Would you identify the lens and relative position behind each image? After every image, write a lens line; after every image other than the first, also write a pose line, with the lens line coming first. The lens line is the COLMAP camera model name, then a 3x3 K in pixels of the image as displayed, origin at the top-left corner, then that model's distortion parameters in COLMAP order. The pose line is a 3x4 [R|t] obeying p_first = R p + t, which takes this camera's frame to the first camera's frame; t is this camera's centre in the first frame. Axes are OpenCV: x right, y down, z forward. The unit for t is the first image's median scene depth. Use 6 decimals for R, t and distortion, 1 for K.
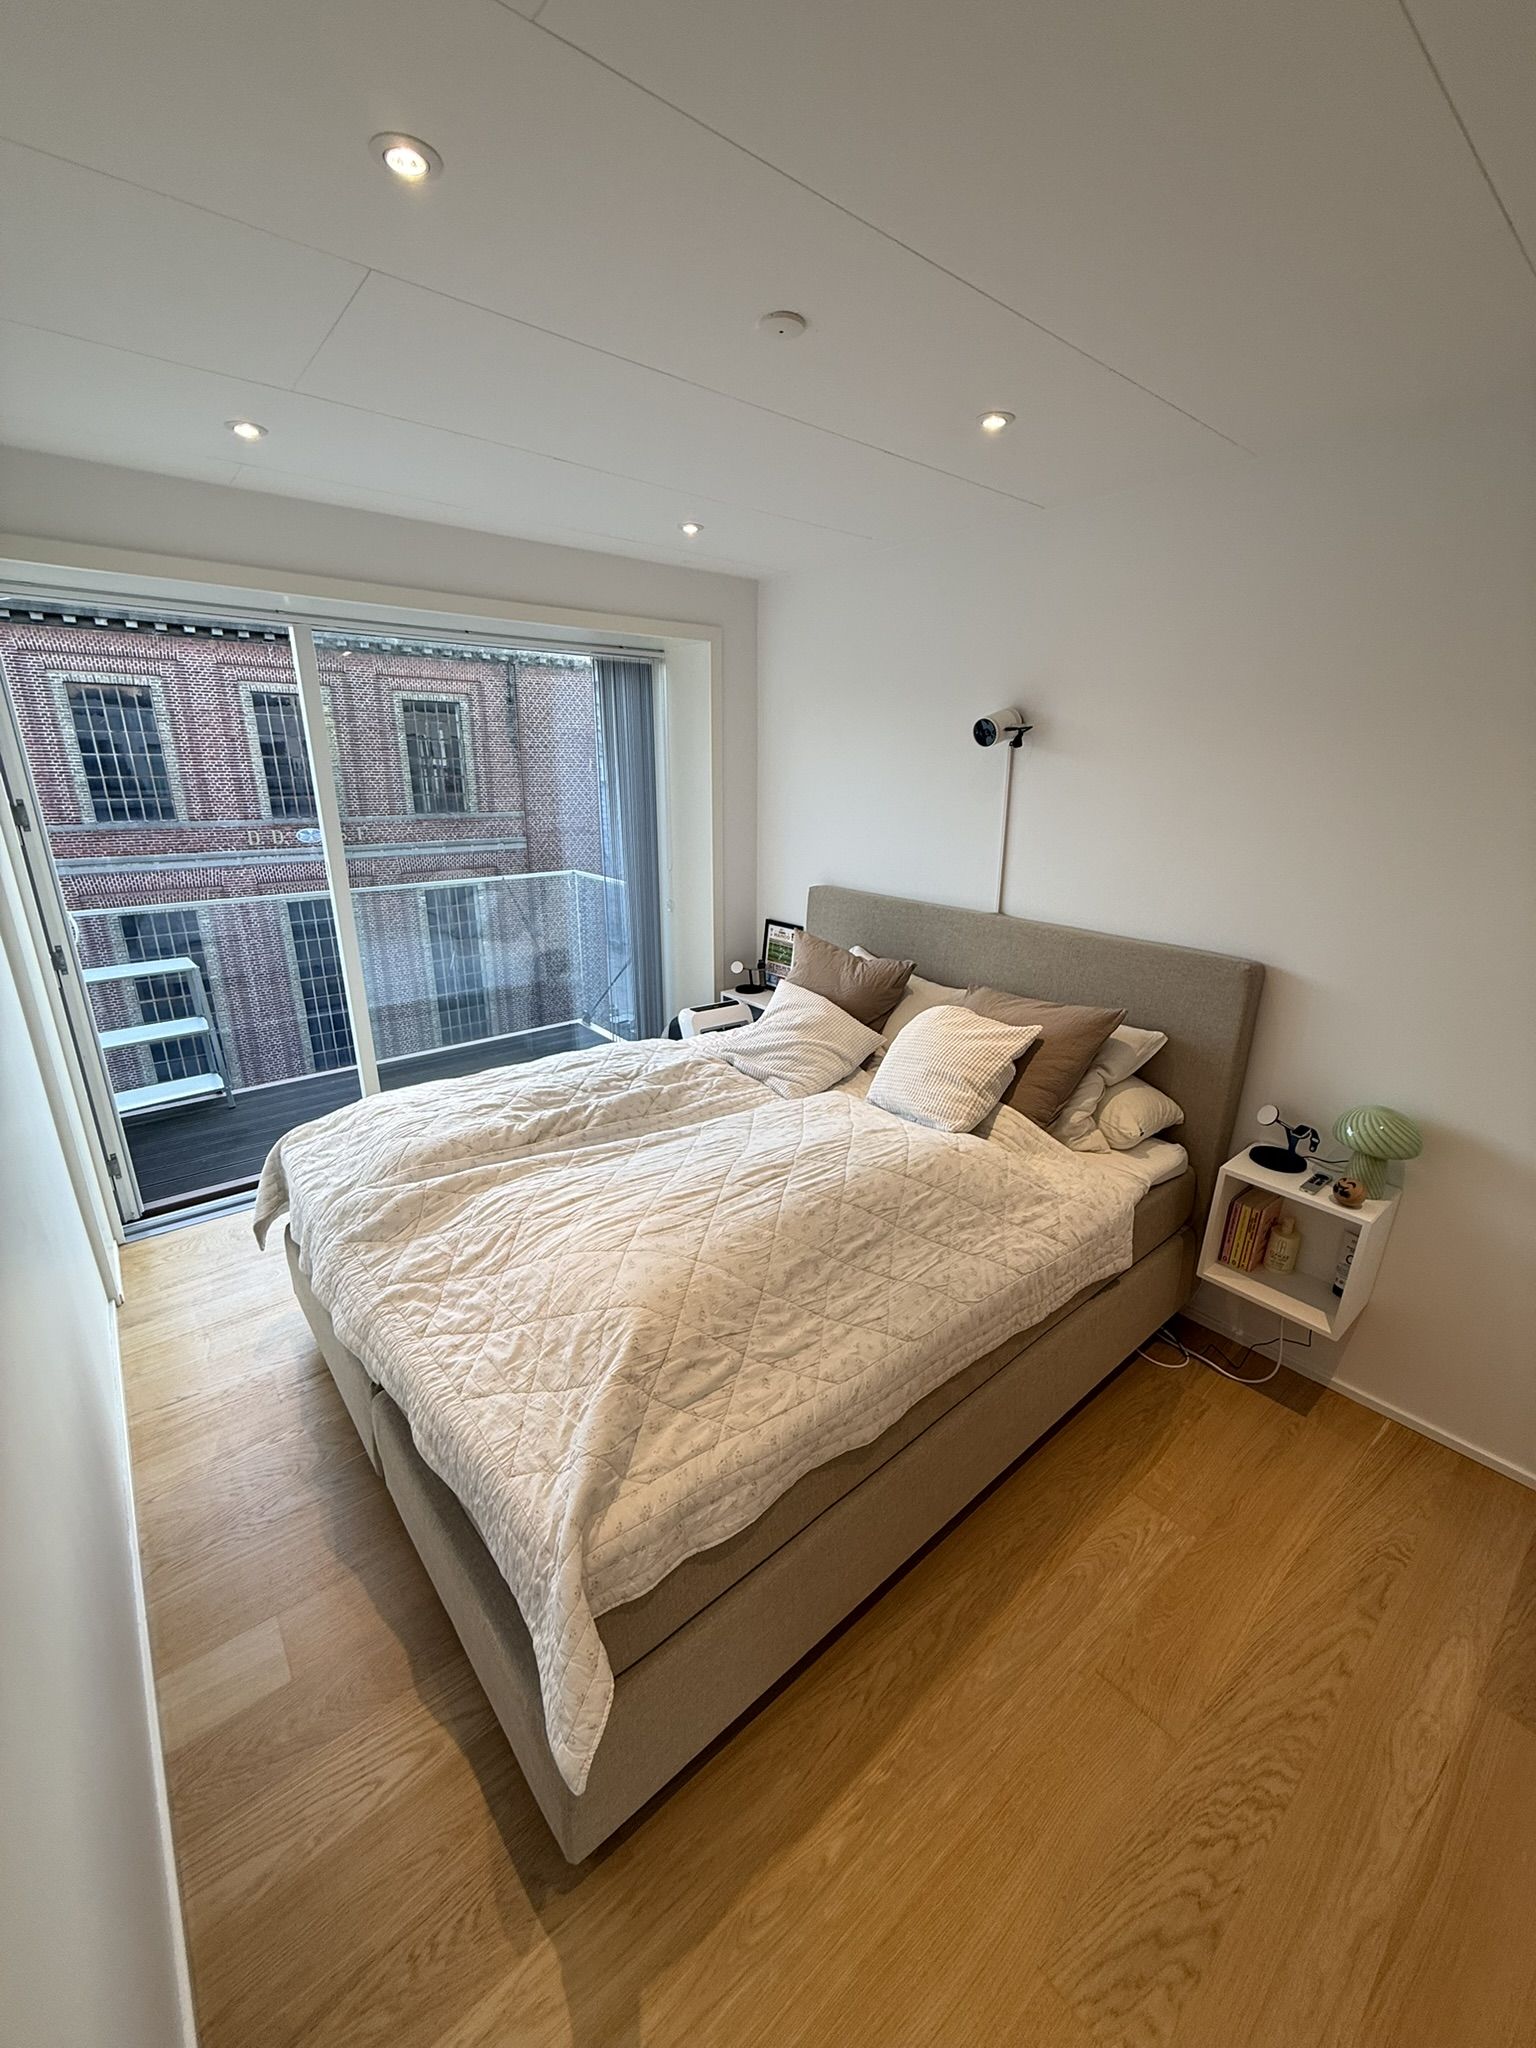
lens RADIAL K [[811.6, 0, 770.3], [0, 811.6, 1021.6], [0, 0, 1]] dist [0.000161, -0.000229]
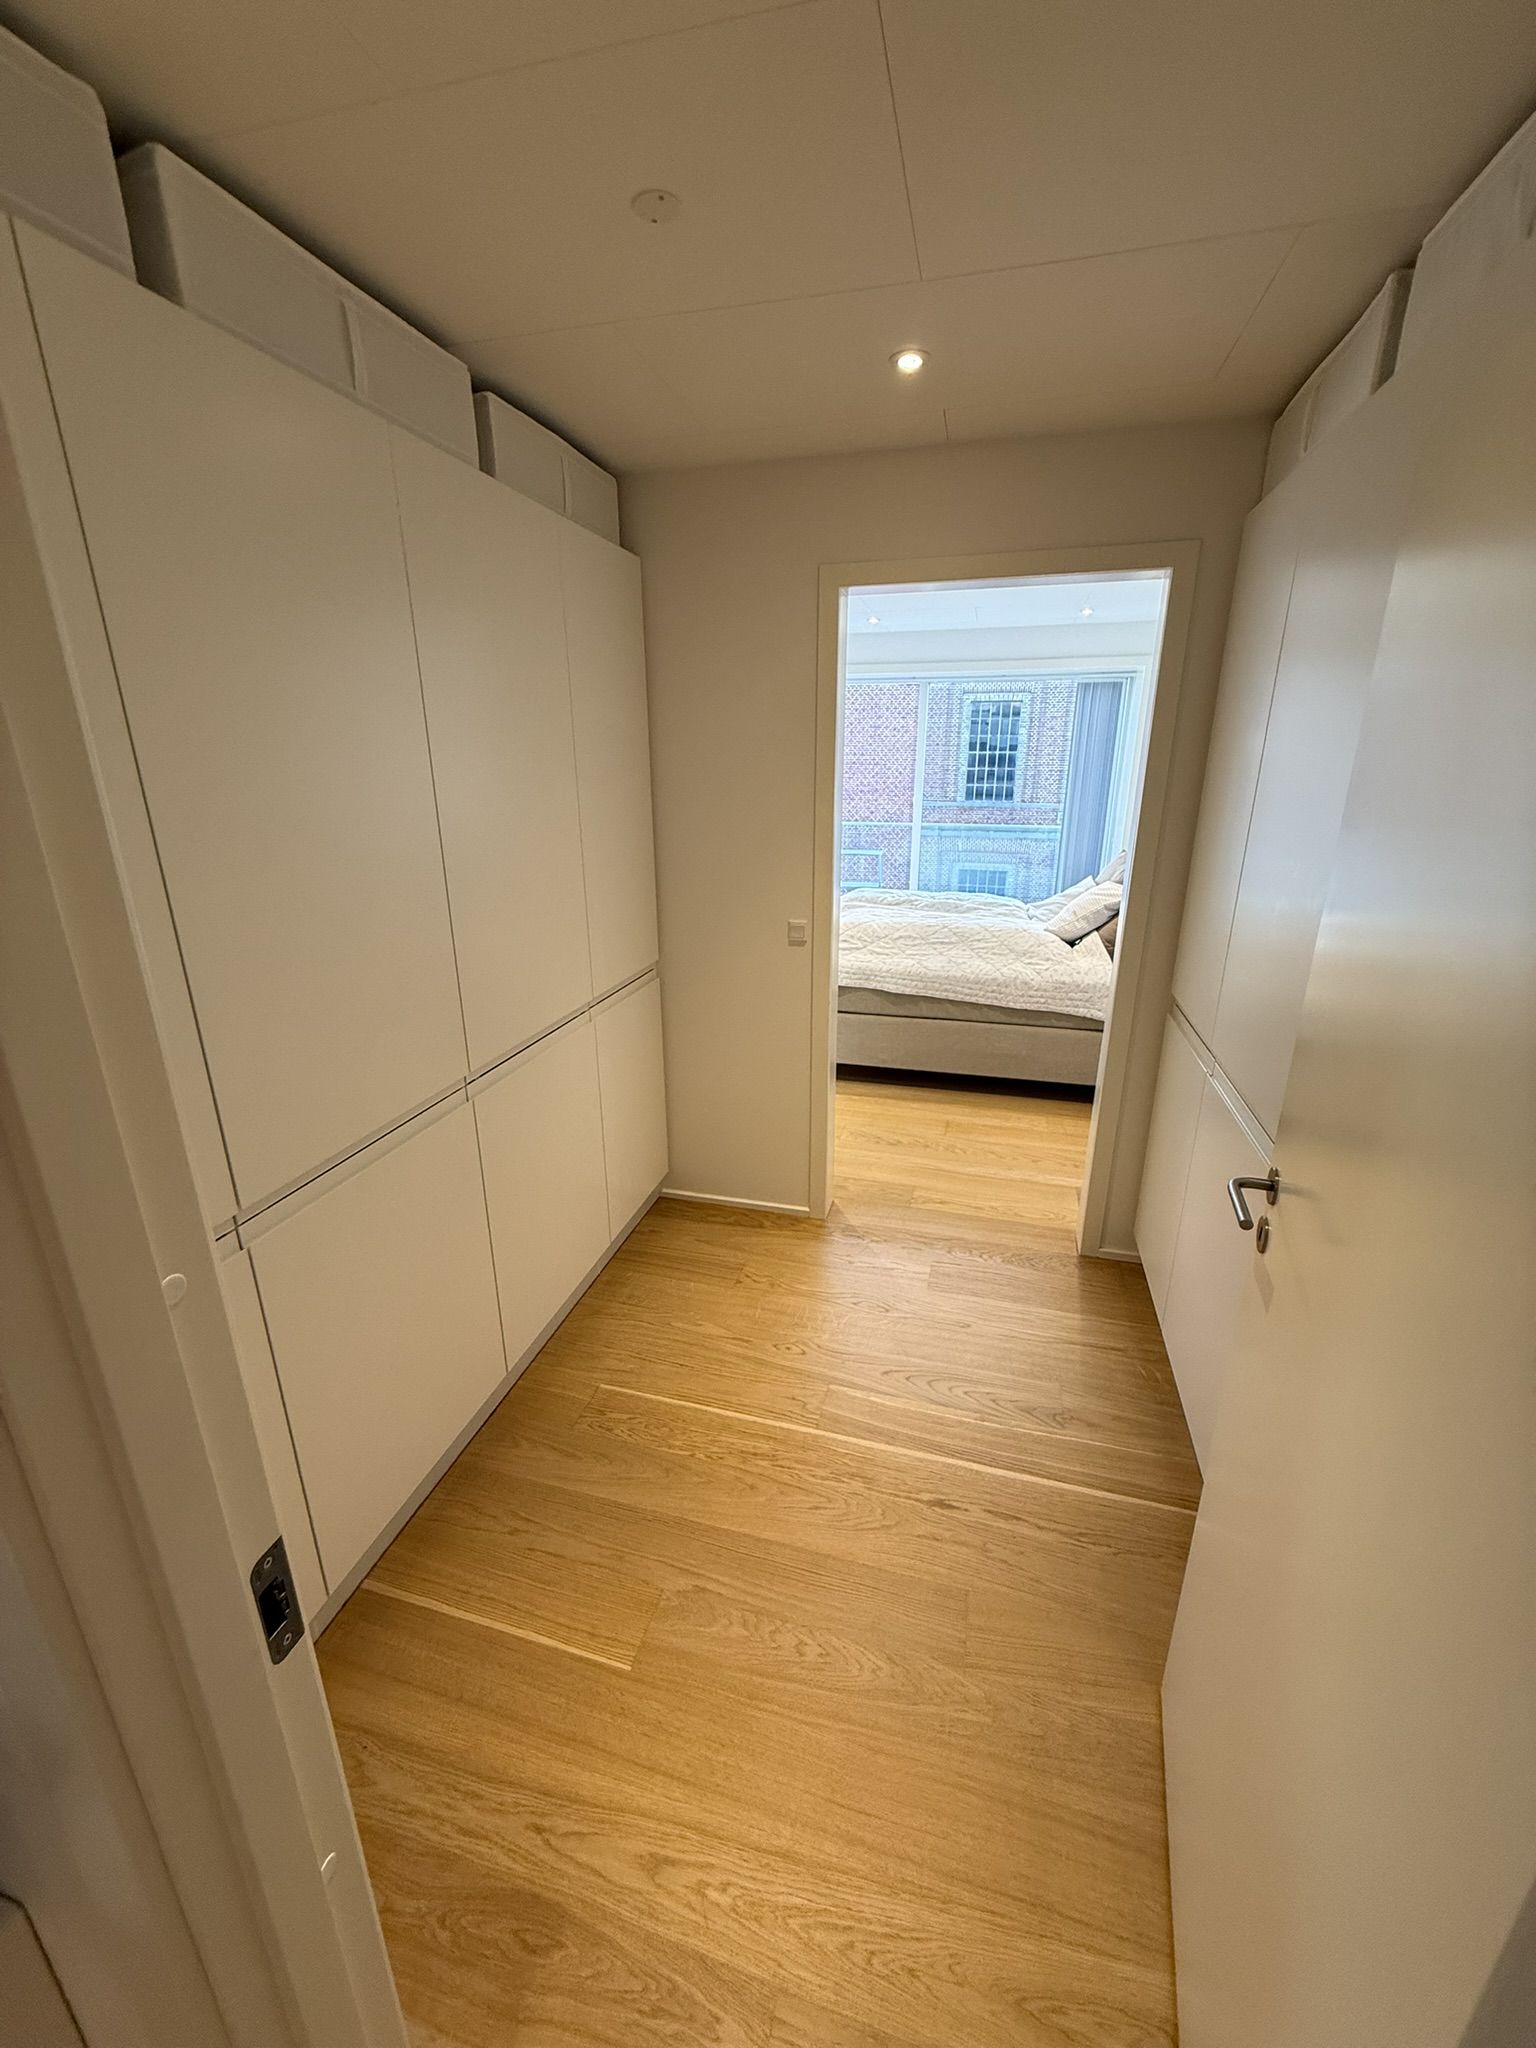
lens RADIAL K [[811.6, 0, 762.7], [0, 811.6, 1020.6], [0, 0, 1]] dist [0.000161, -0.000229]
pose [[0.567826, 0.247397, -0.785091, 0.175429], [-0.246777, 0.961059, 0.124363, 0.033016], [0.785286, 0.123126, 0.606767, -0.083974]]
